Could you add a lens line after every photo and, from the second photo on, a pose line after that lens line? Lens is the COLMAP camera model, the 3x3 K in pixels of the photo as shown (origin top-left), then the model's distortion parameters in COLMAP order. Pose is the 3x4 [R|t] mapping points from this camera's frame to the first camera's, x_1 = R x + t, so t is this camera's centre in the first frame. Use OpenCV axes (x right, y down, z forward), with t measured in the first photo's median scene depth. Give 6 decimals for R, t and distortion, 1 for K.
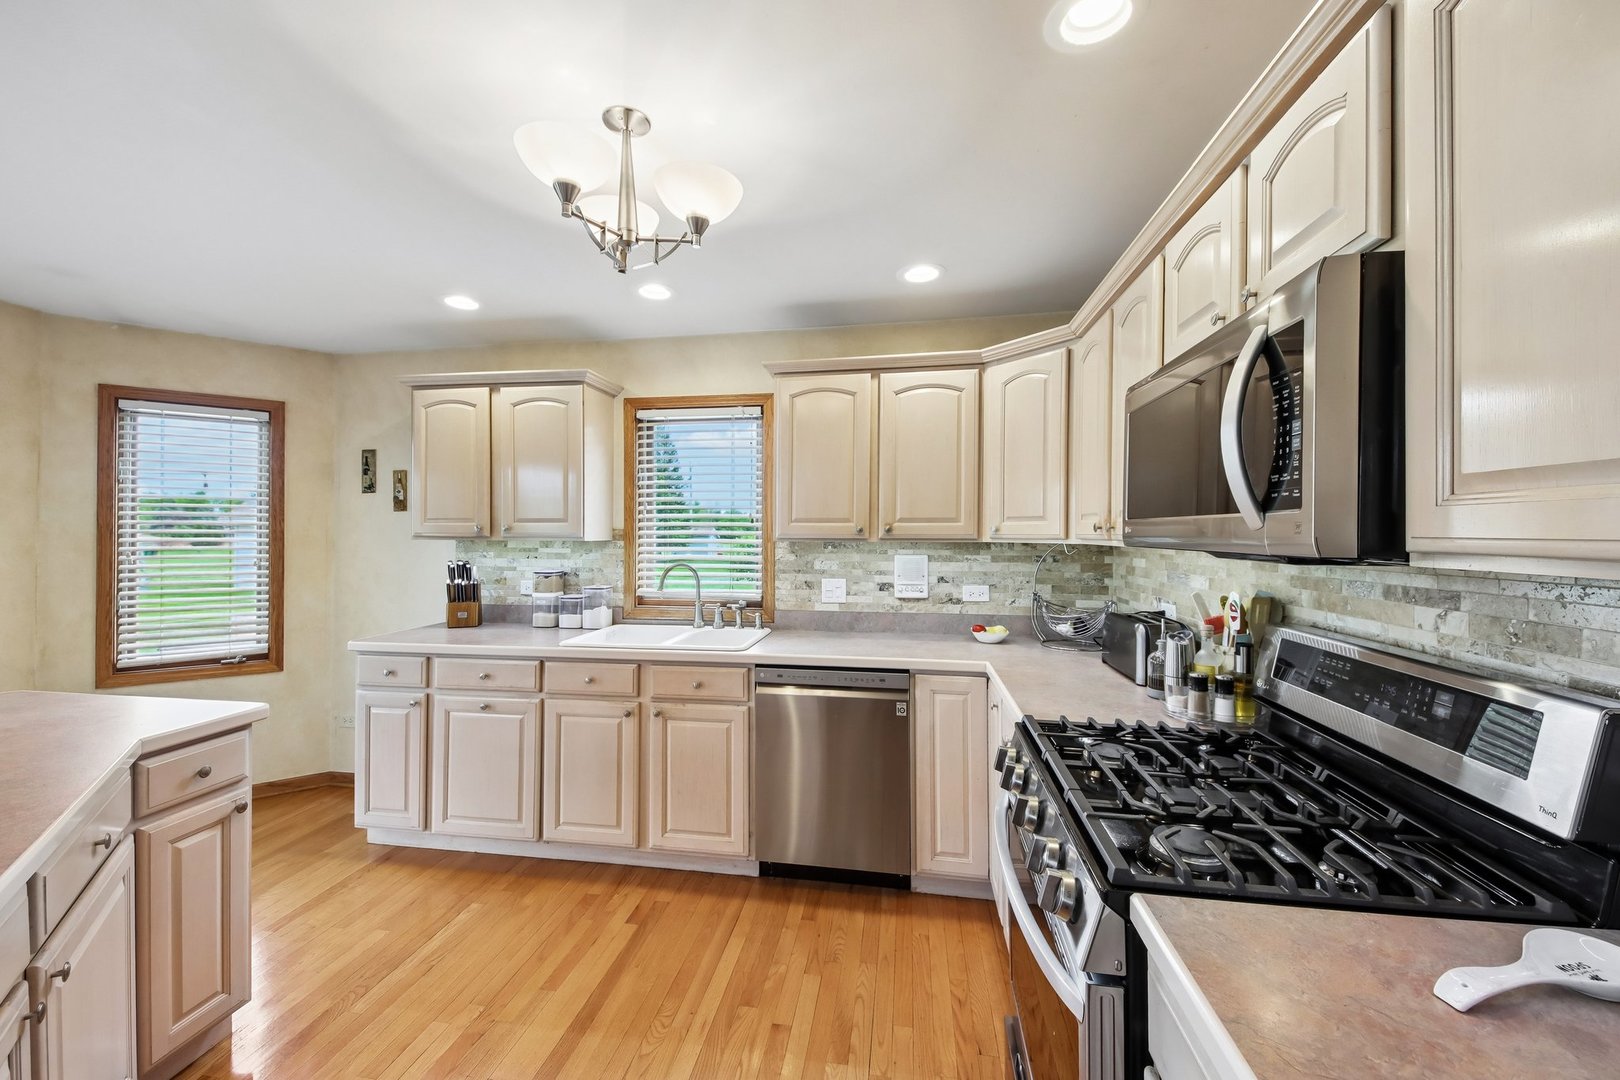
lens RADIAL K [[612.2, 0, 808.8], [0, 612.2, 532.7], [0, 0, 1]] dist [0.019196, -0.006884]
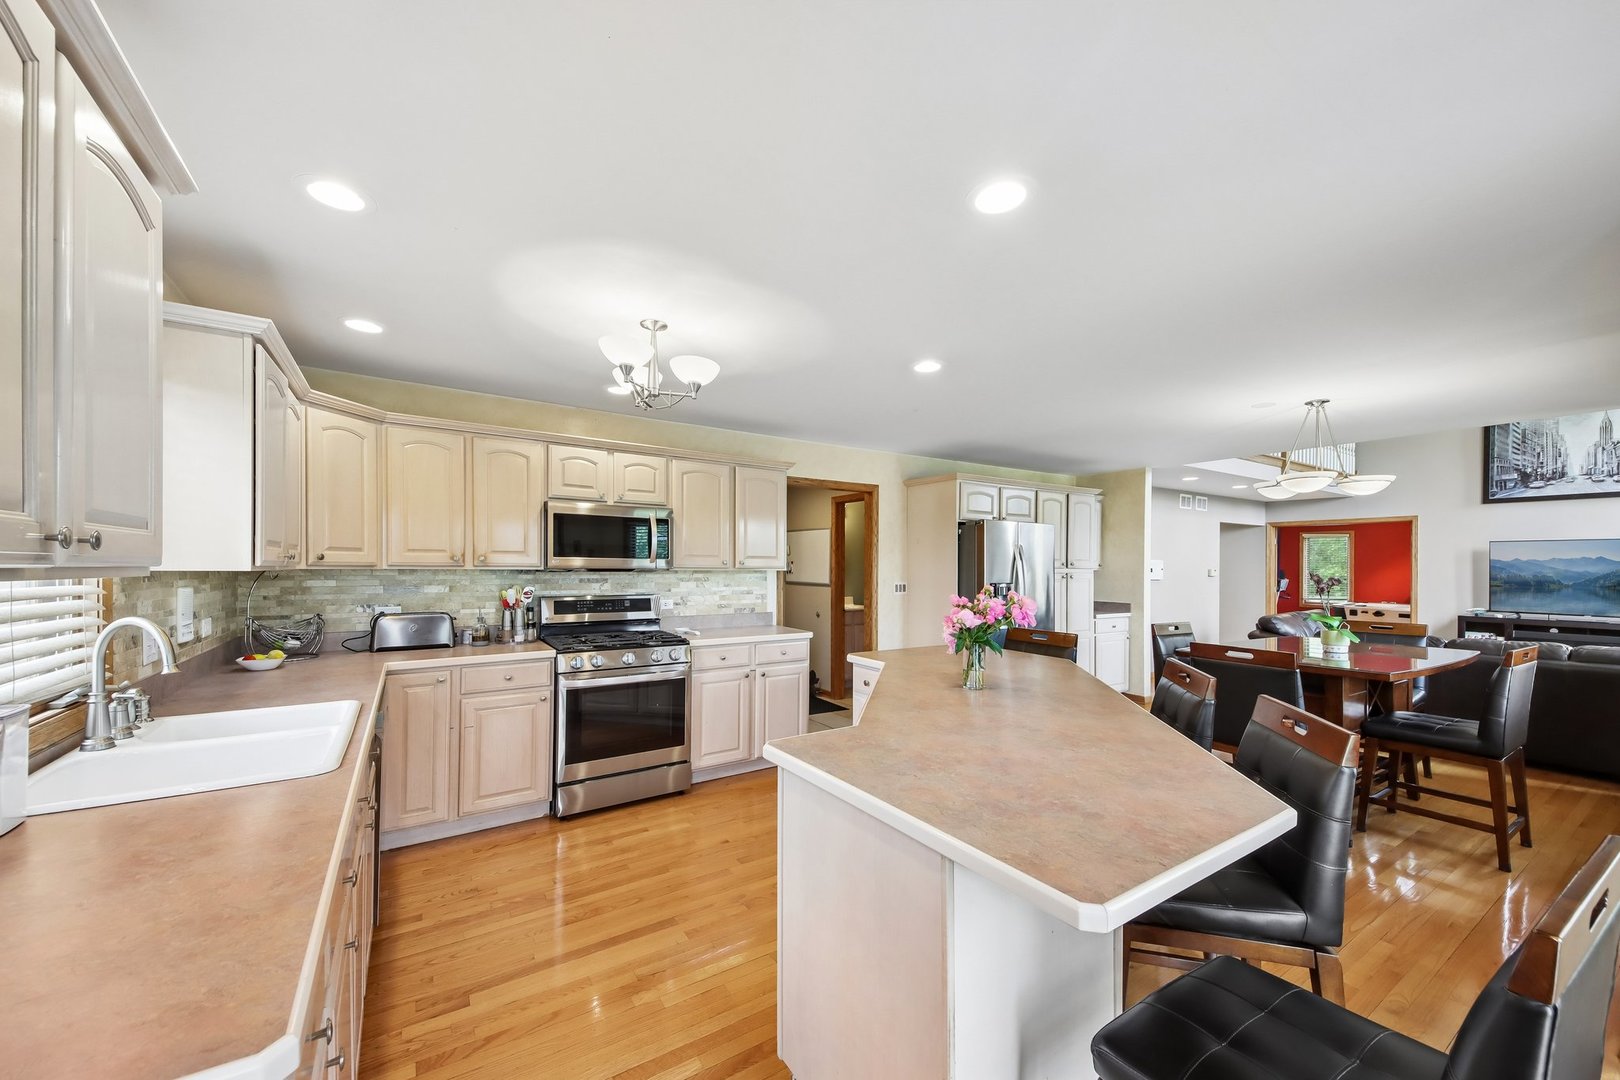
lens RADIAL K [[612.2, 0, 787.4], [0, 612.2, 564.3], [0, 0, 1]] dist [0.019196, -0.006884]
pose [[-0.658552, -0.002241, 0.752532, -0.984376], [-0.007319, 0.999967, -0.003428, 0.003505], [-0.752500, -0.007766, -0.658547, 1.021475]]
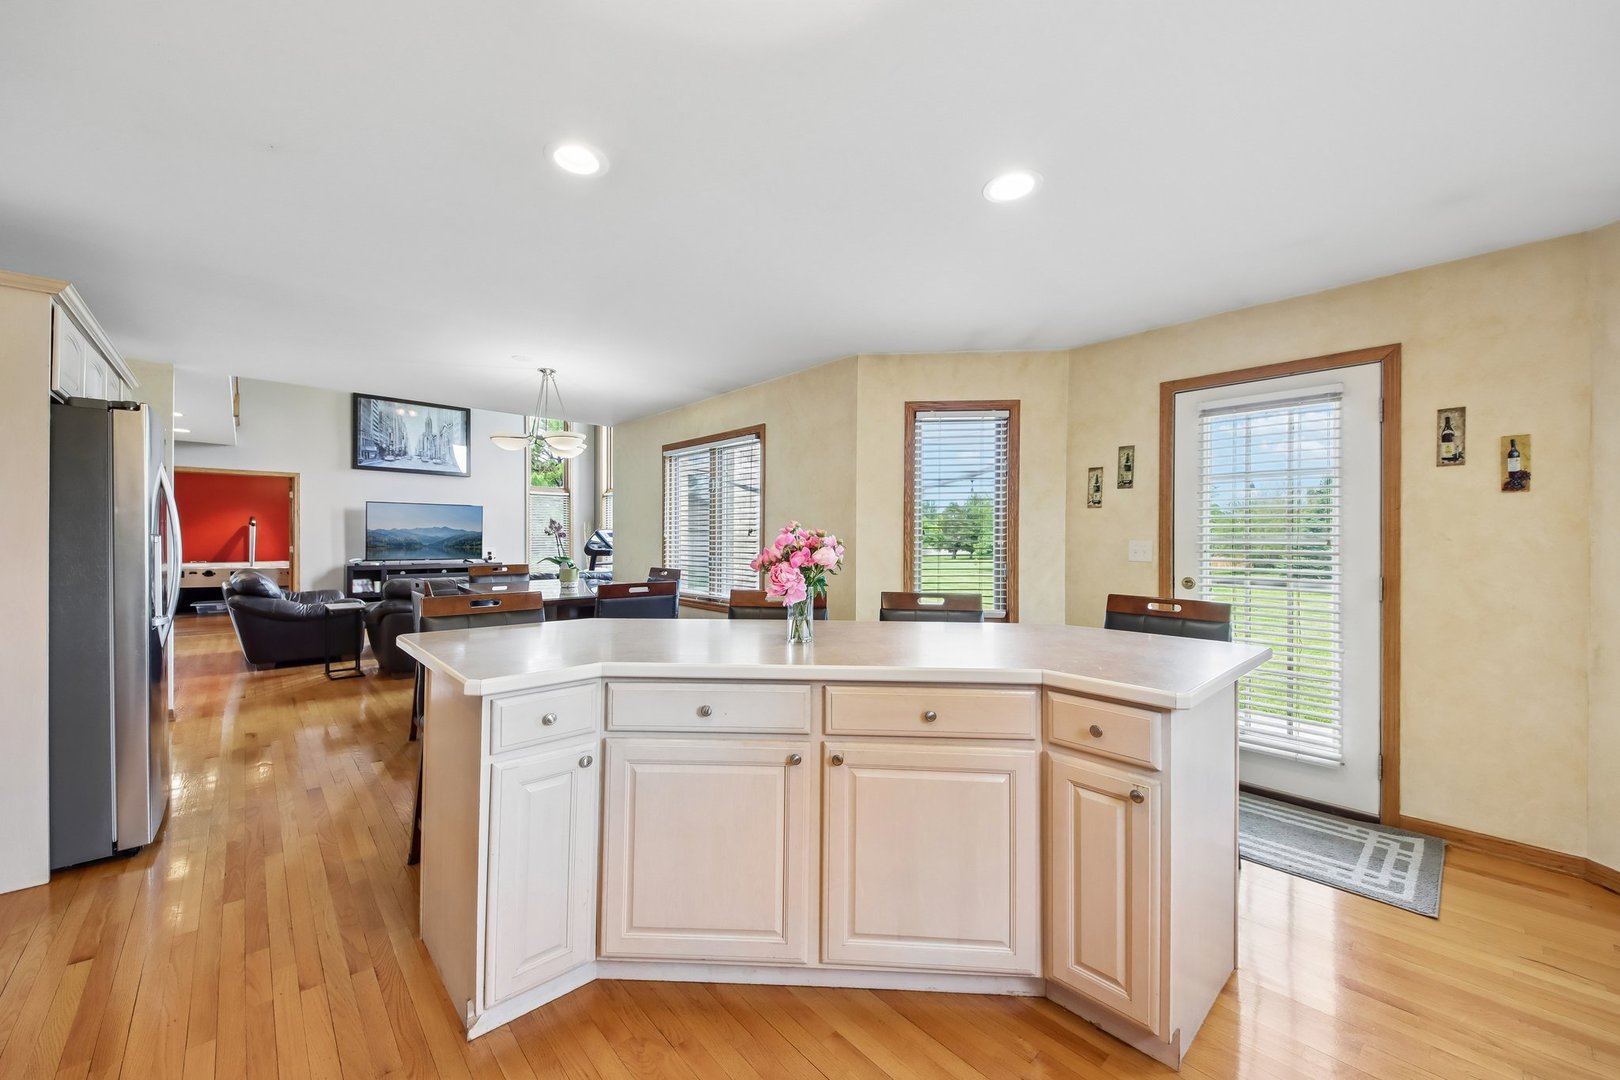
lens RADIAL K [[612.2, 0, 817.8], [0, 612.2, 543.0], [0, 0, 1]] dist [0.019196, -0.006884]
pose [[-0.607691, 0.003185, -0.794167, 0.057770], [-0.003279, 0.999973, 0.006519, 0.051863], [0.794167, 0.006566, -0.607664, 0.727136]]
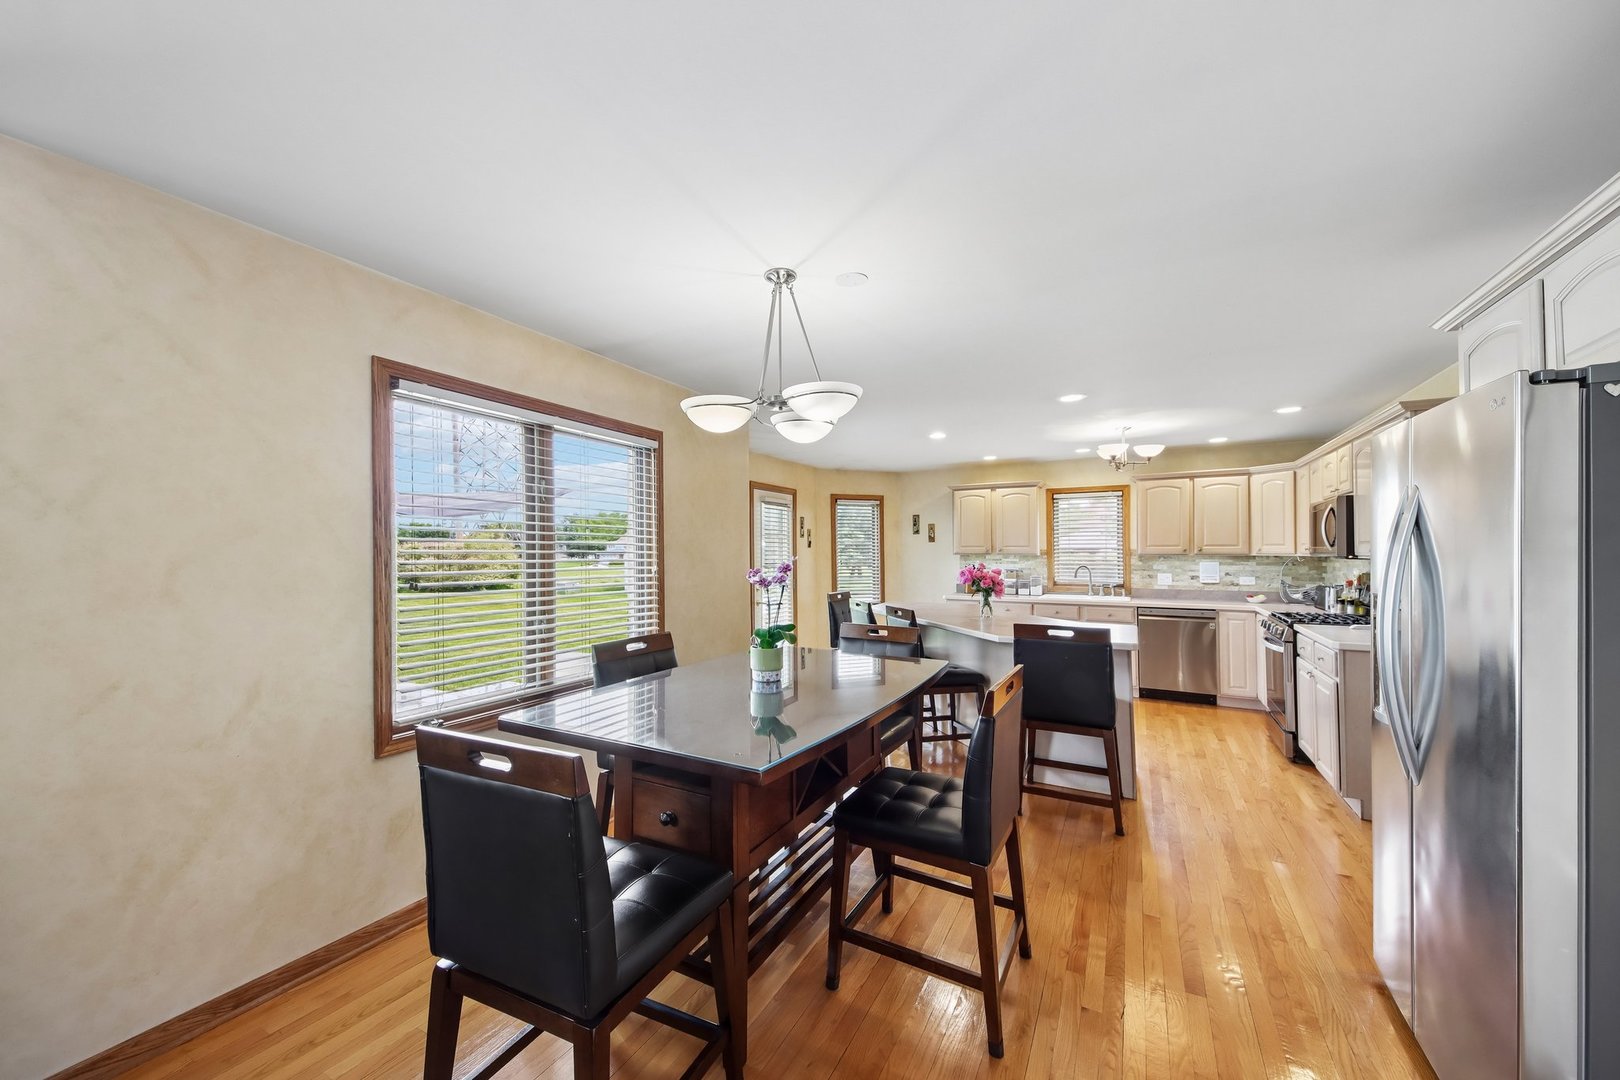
lens RADIAL K [[612.2, 0, 792.0], [0, 612.2, 539.3], [0, 0, 1]] dist [0.019196, -0.006884]
pose [[0.939536, -0.010011, -0.342305, -0.443639], [0.003068, 0.999779, -0.020820, -0.001491], [0.342438, 0.018511, 0.939358, -1.442235]]
